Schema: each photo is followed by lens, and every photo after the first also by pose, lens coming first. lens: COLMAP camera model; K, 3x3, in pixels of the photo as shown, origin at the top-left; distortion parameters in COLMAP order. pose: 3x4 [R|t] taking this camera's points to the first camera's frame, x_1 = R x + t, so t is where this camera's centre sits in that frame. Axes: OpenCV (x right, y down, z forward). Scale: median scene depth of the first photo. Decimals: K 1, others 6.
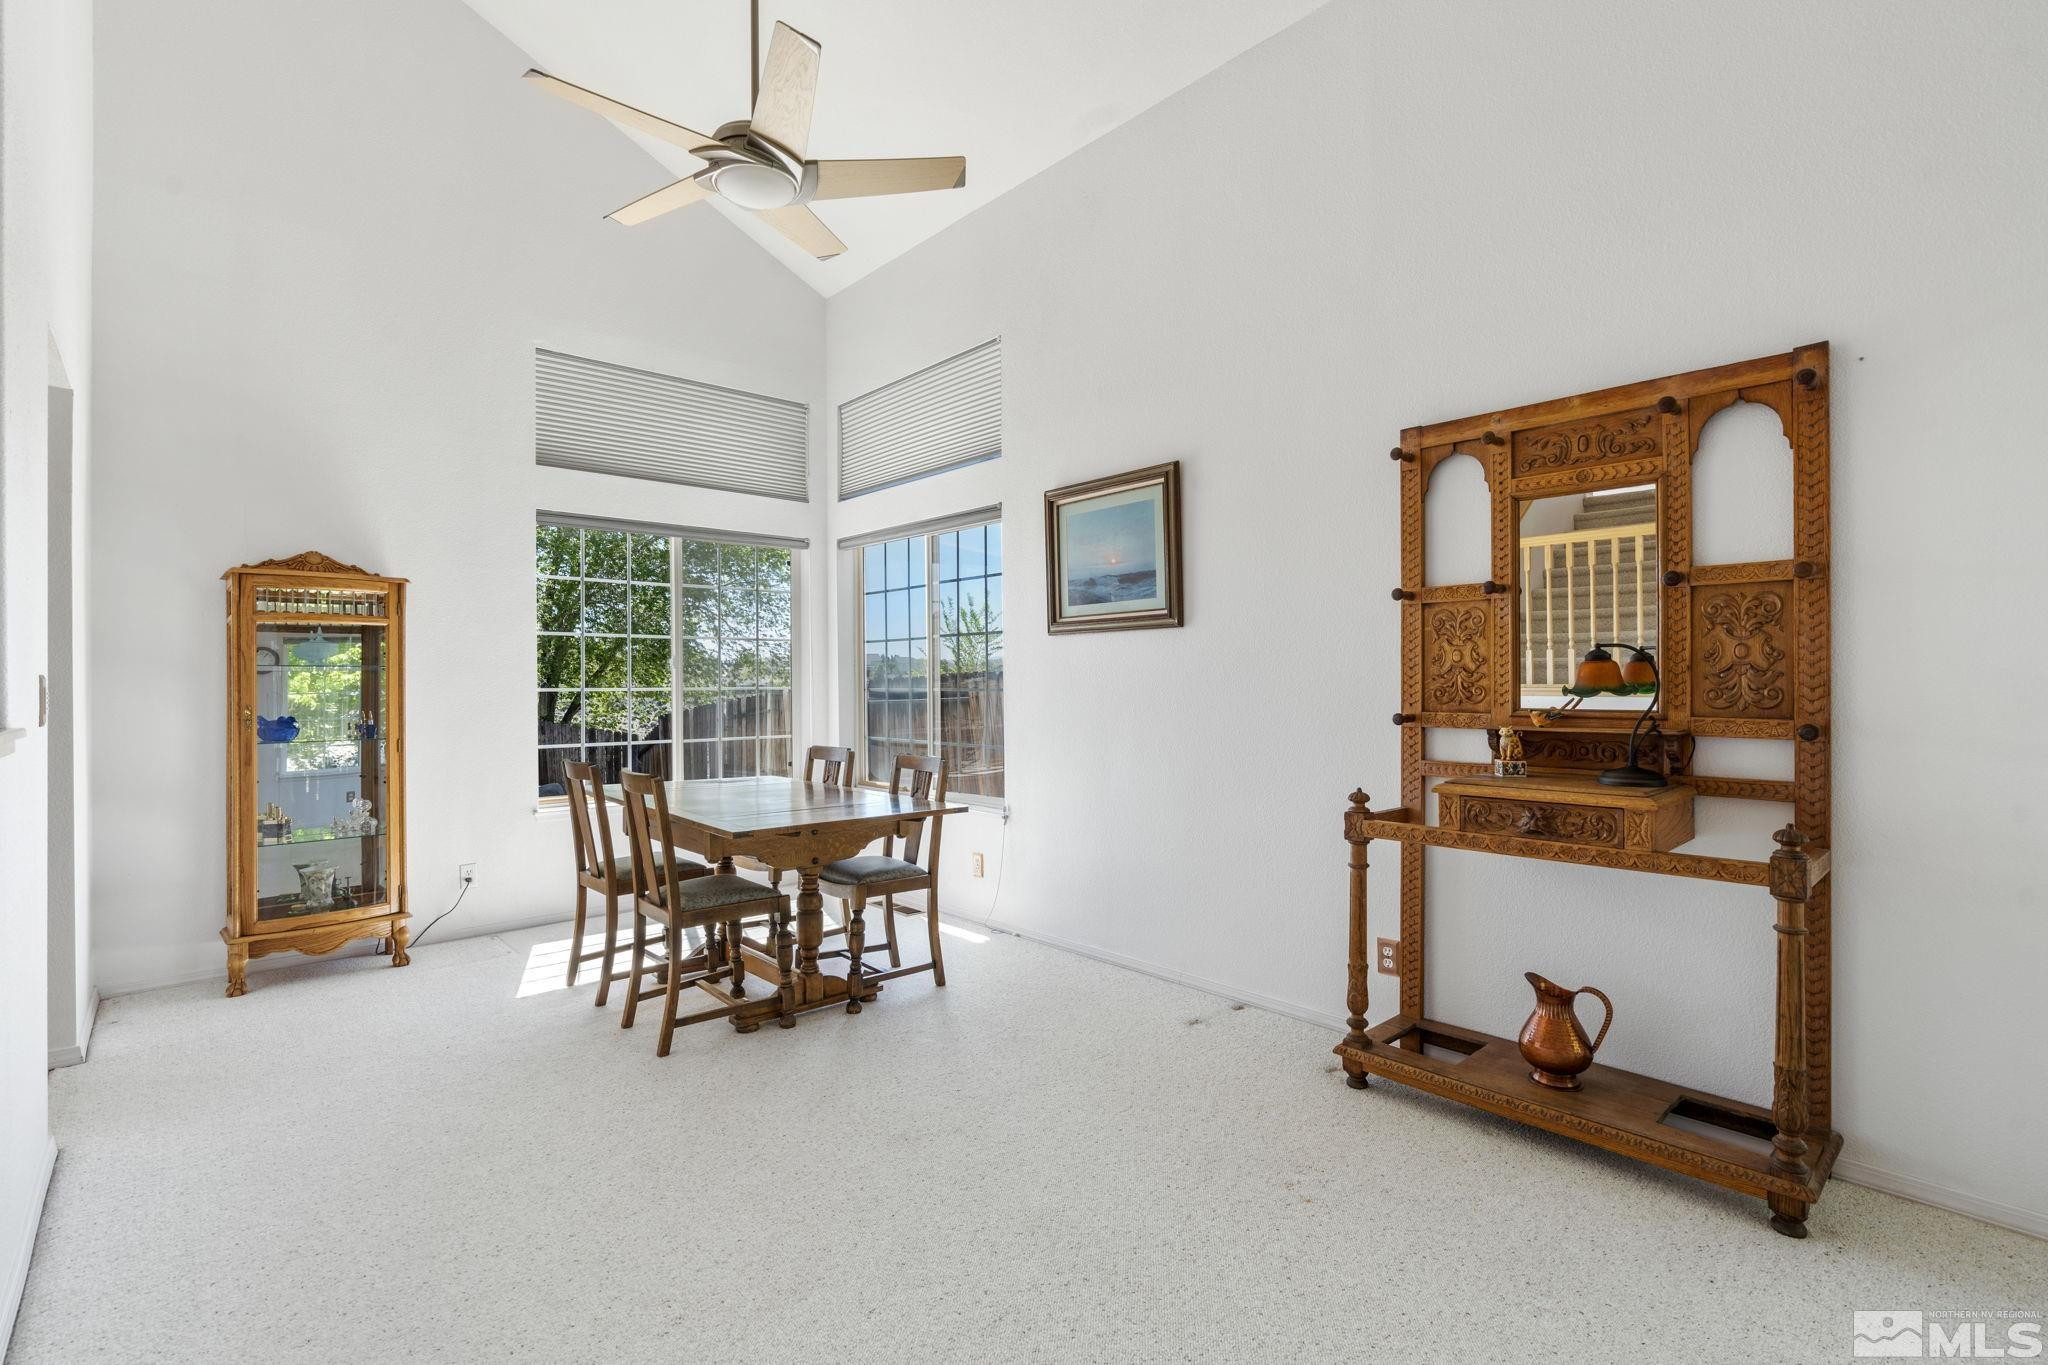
lens RADIAL K [[924.0, 0, 1018.7], [0, 924.0, 684.4], [0, 0, 1]] dist [-0.010756, 0.002751]
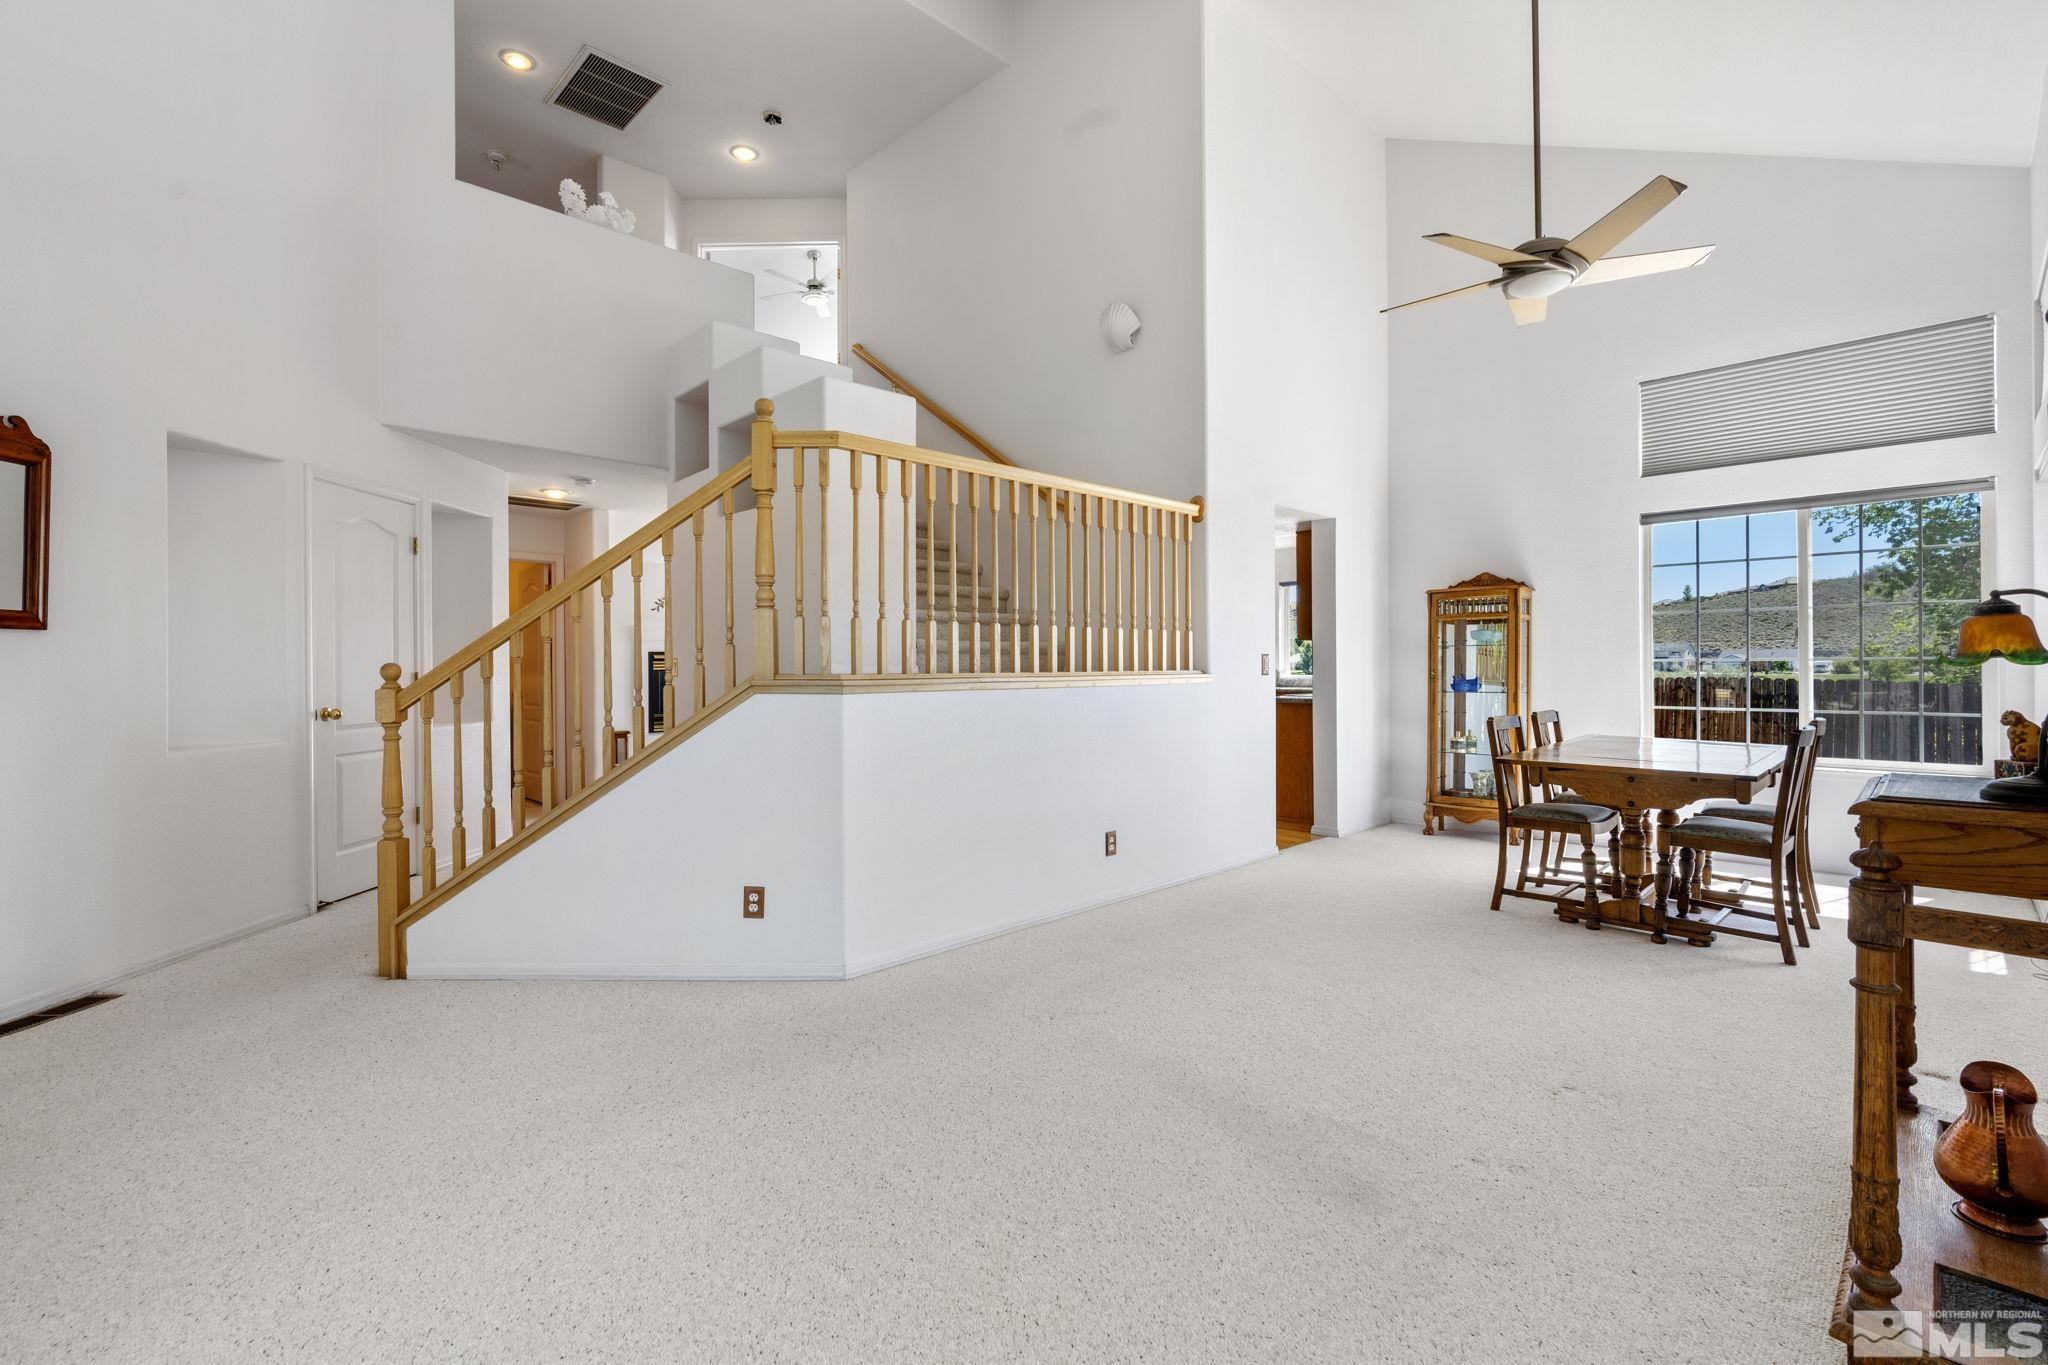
lens RADIAL K [[924.0, 0, 1024.0], [0, 924.0, 675.4], [0, 0, 1]] dist [-0.010756, 0.002751]
pose [[0.037956, 0.015367, -0.999161, 0.850479], [0.005265, 0.999865, 0.015578, 0.003143], [0.999266, -0.005851, 0.037870, 0.163391]]
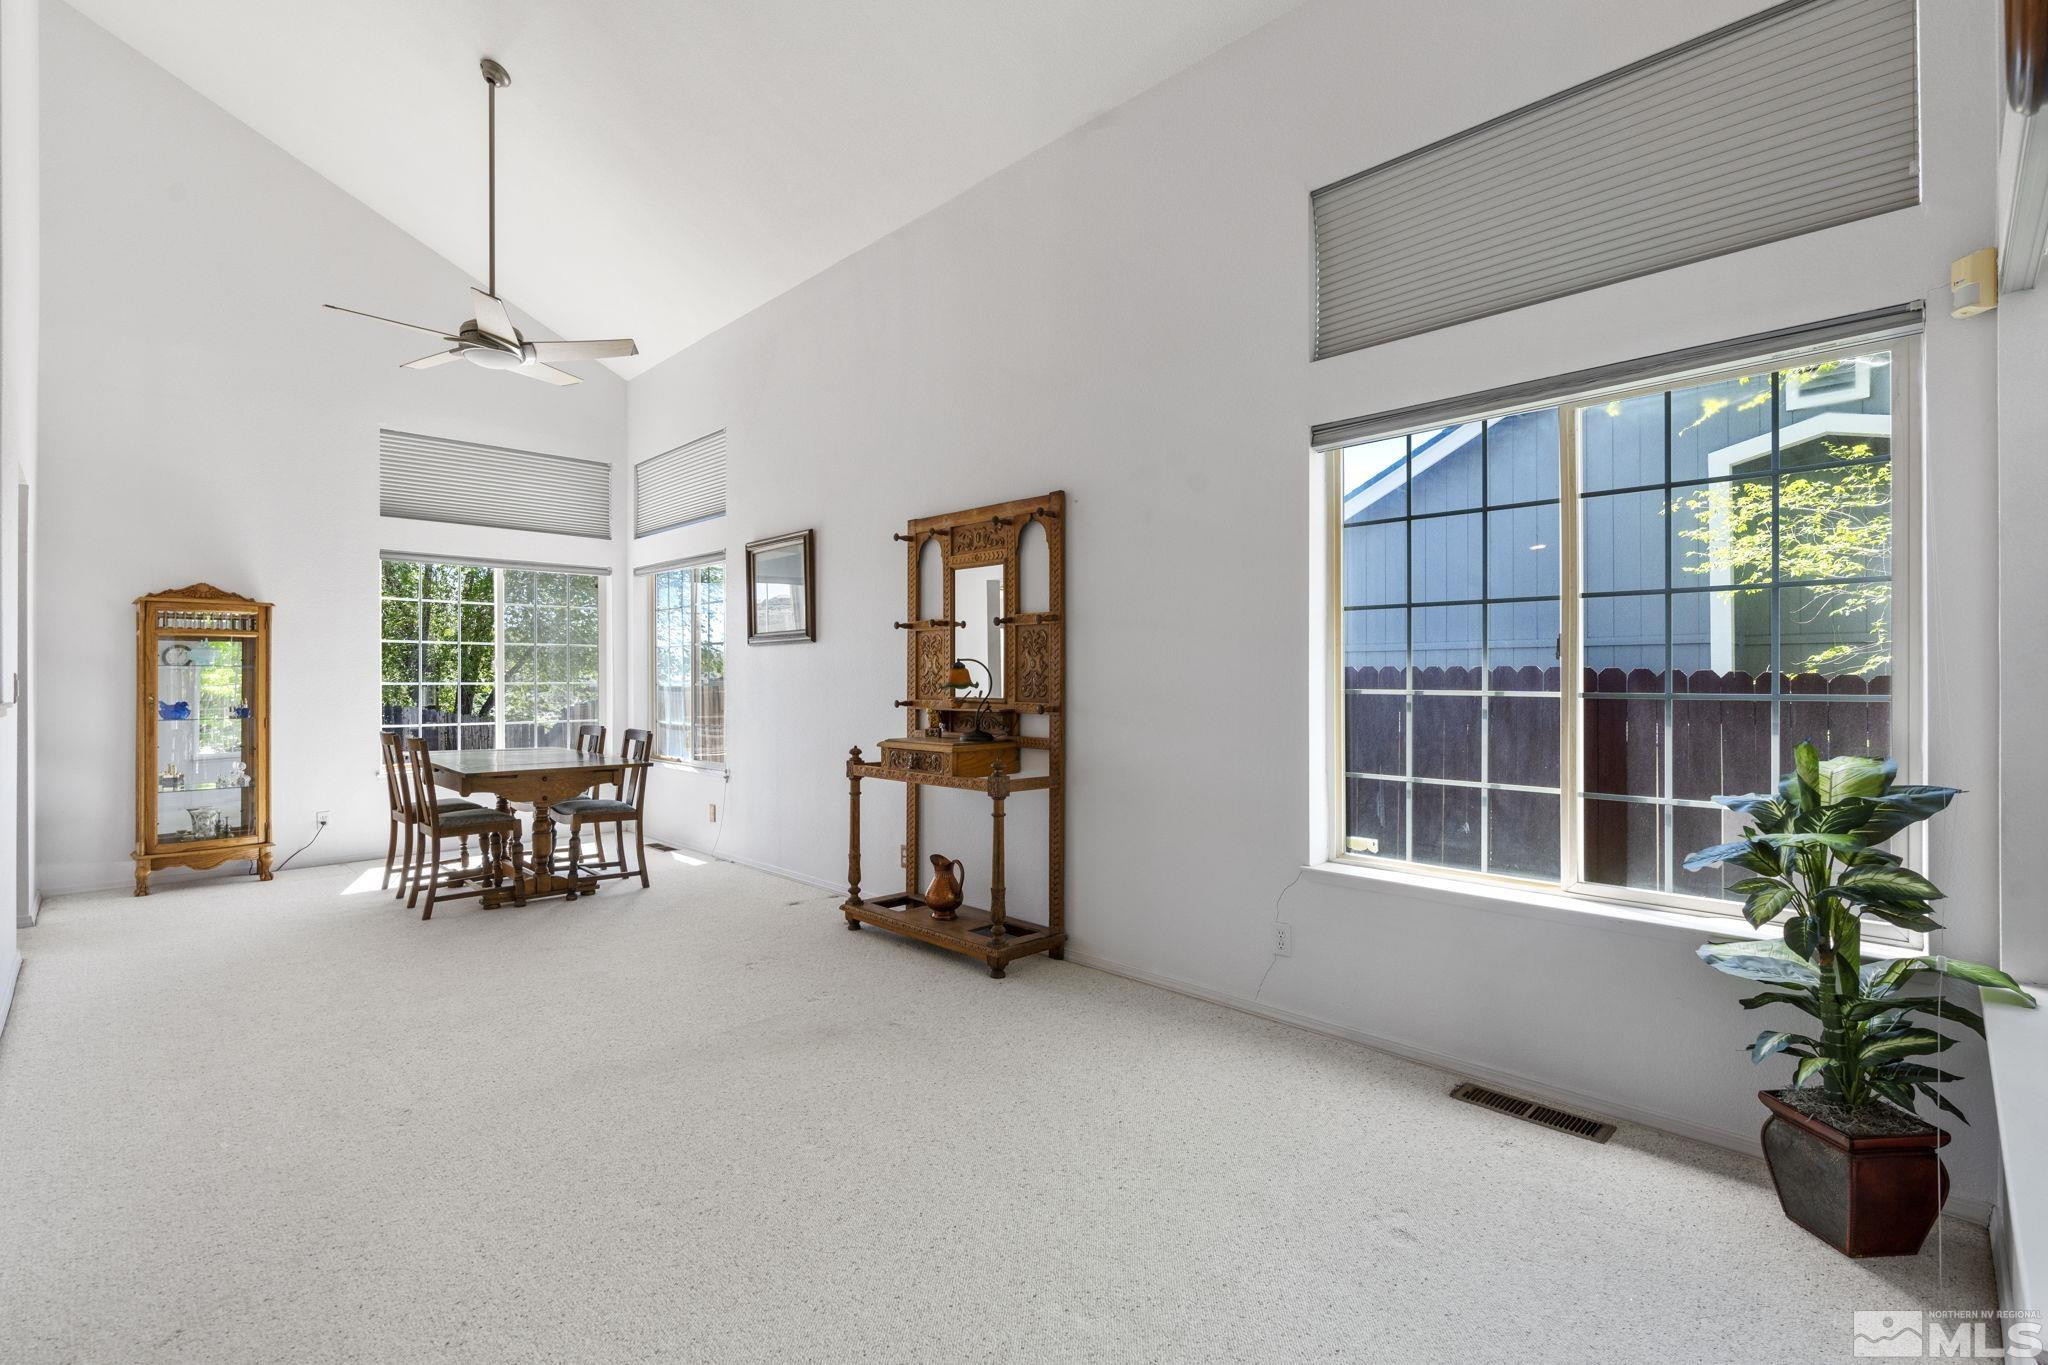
lens RADIAL K [[924.0, 0, 1025.2], [0, 924.0, 678.7], [0, 0, 1]] dist [-0.010756, 0.002751]
pose [[0.998899, 0.004365, 0.046709, 0.446746], [-0.004263, 0.999988, -0.002277, -0.002349], [-0.046719, 0.002076, 0.998906, -0.483803]]
